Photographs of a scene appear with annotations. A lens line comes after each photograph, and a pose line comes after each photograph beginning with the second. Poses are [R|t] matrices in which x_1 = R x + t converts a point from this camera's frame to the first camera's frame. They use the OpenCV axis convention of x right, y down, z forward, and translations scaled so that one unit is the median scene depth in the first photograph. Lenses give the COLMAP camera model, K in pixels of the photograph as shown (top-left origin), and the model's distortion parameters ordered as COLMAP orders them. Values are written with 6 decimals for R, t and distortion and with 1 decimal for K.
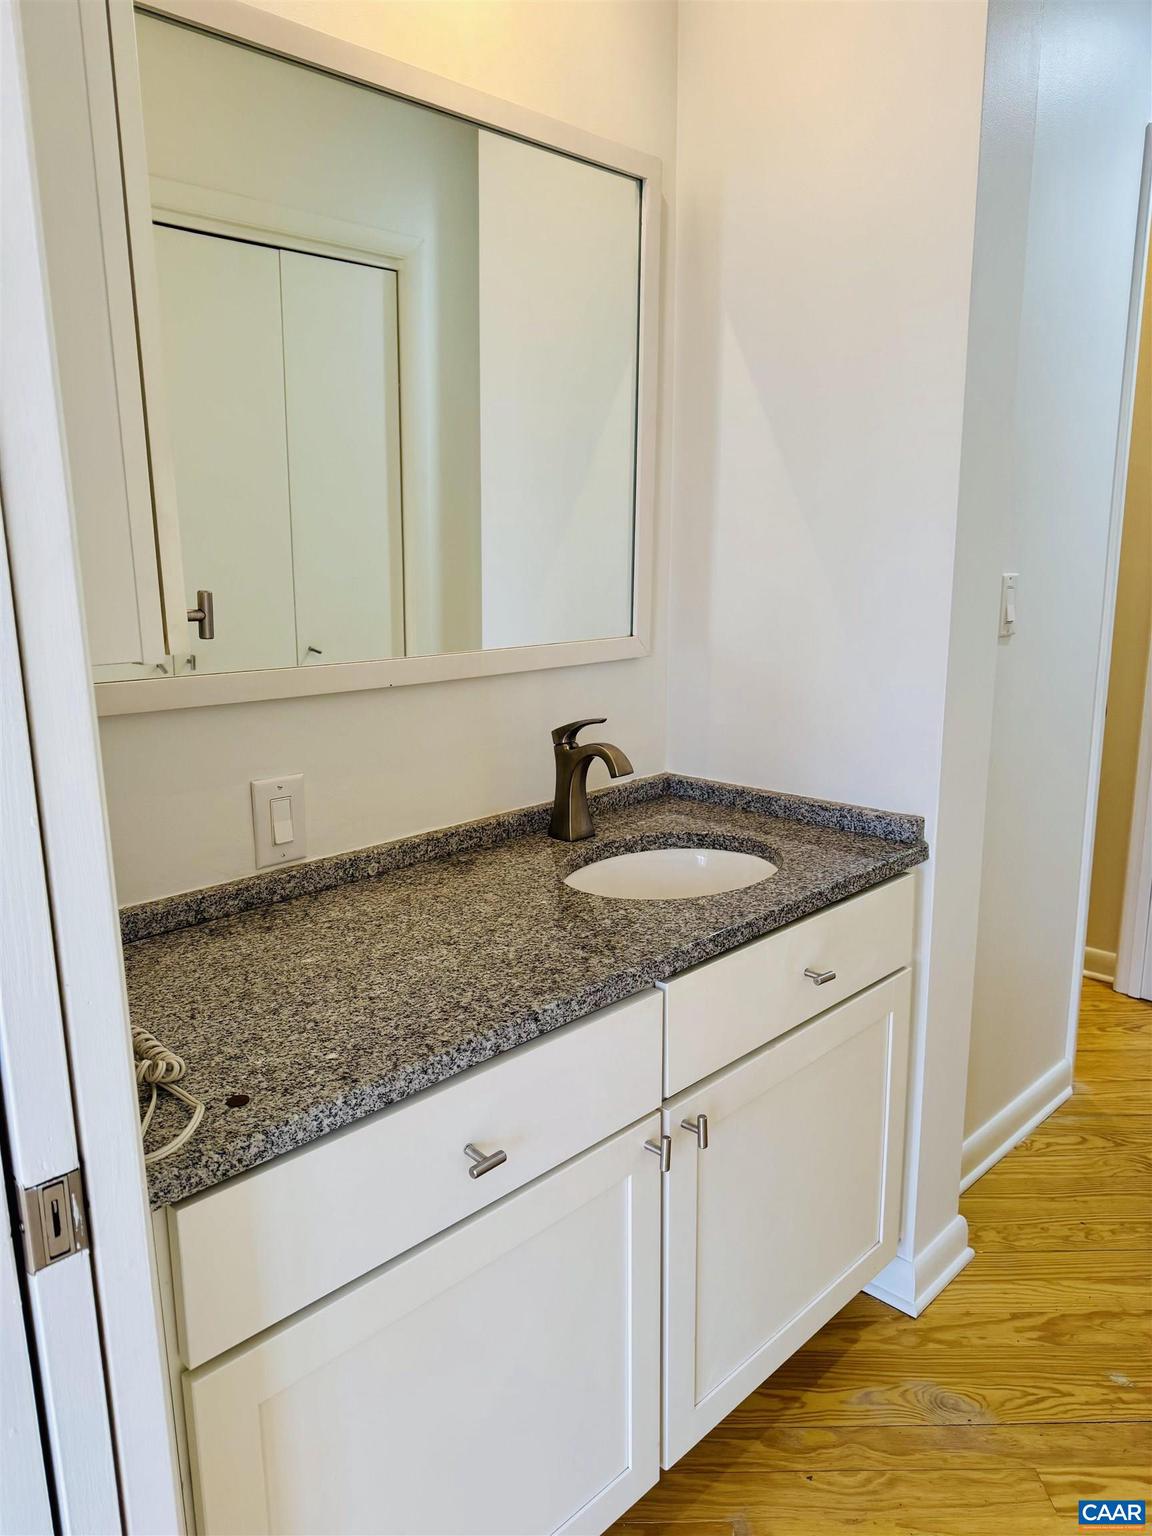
lens RADIAL K [[1074.1, 0, 593.4], [0, 1074.1, 773.1], [0, 0, 1]] dist [0.039573, -0.042955]
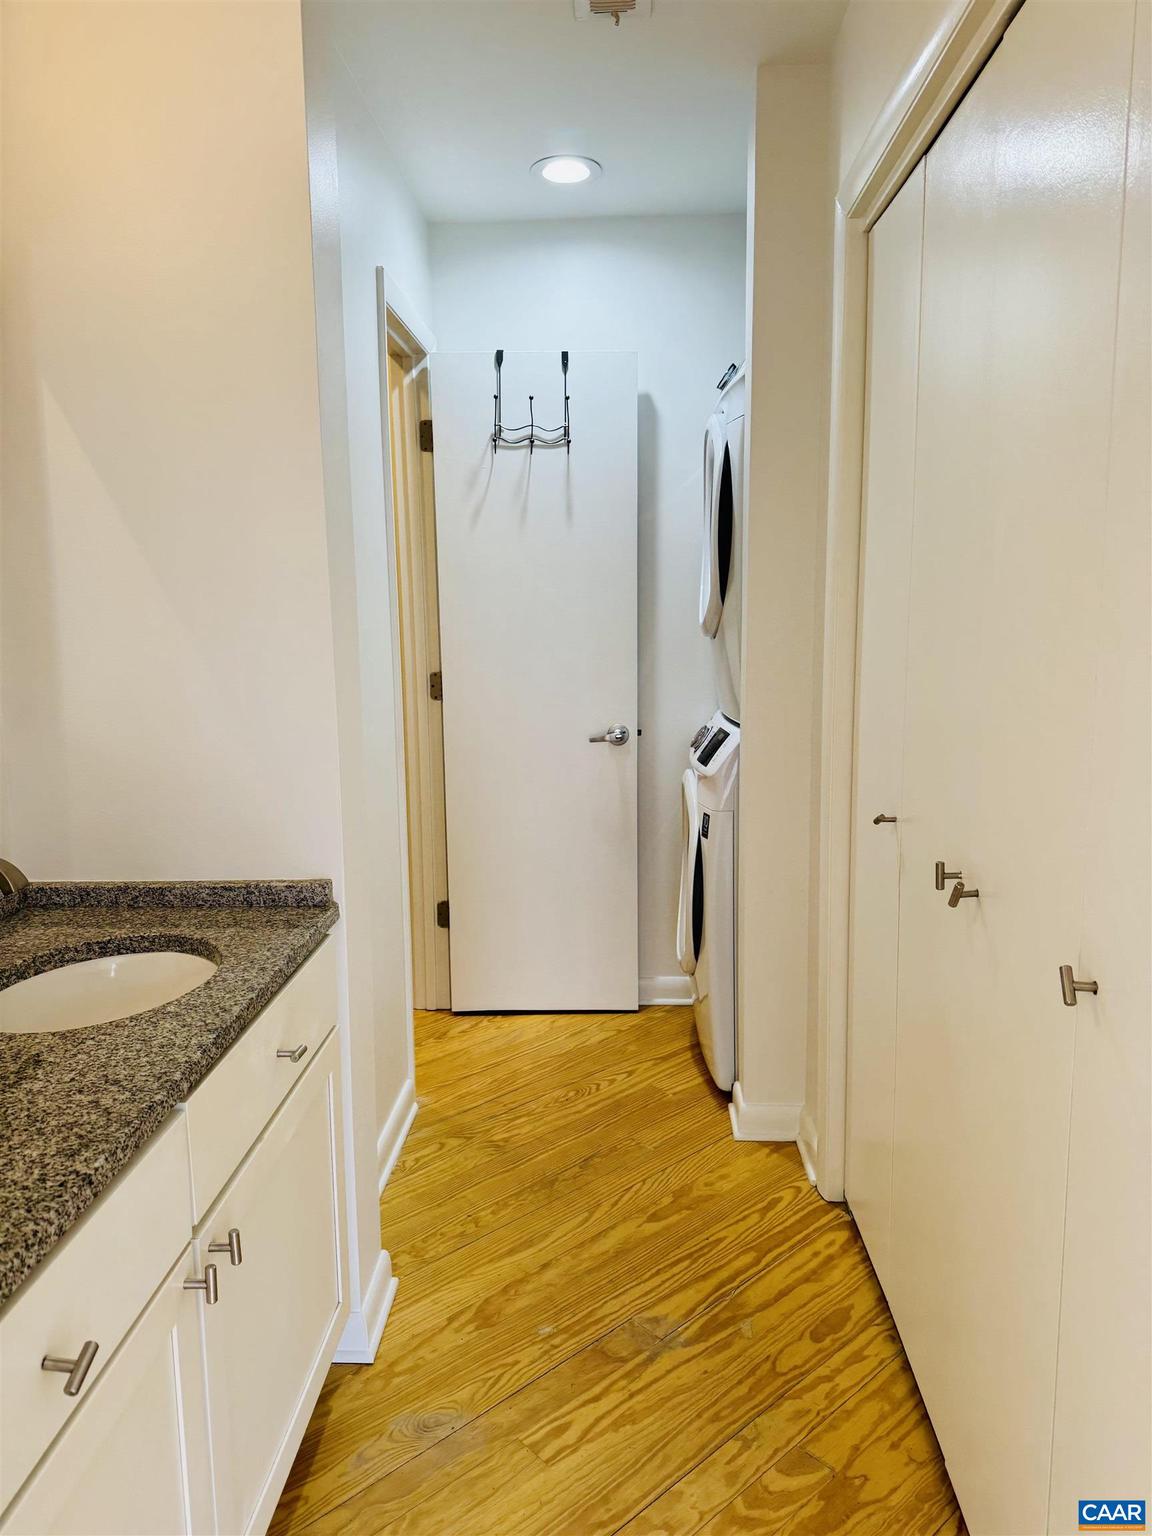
lens RADIAL K [[1074.1, 0, 593.4], [0, 1074.1, 773.1], [0, 0, 1]] dist [0.039573, -0.042955]
pose [[0.747373, -0.108789, 0.655437, -0.174531], [0.146637, 0.989186, -0.003021, -0.020022], [-0.648020, 0.098369, 0.755244, 0.034116]]
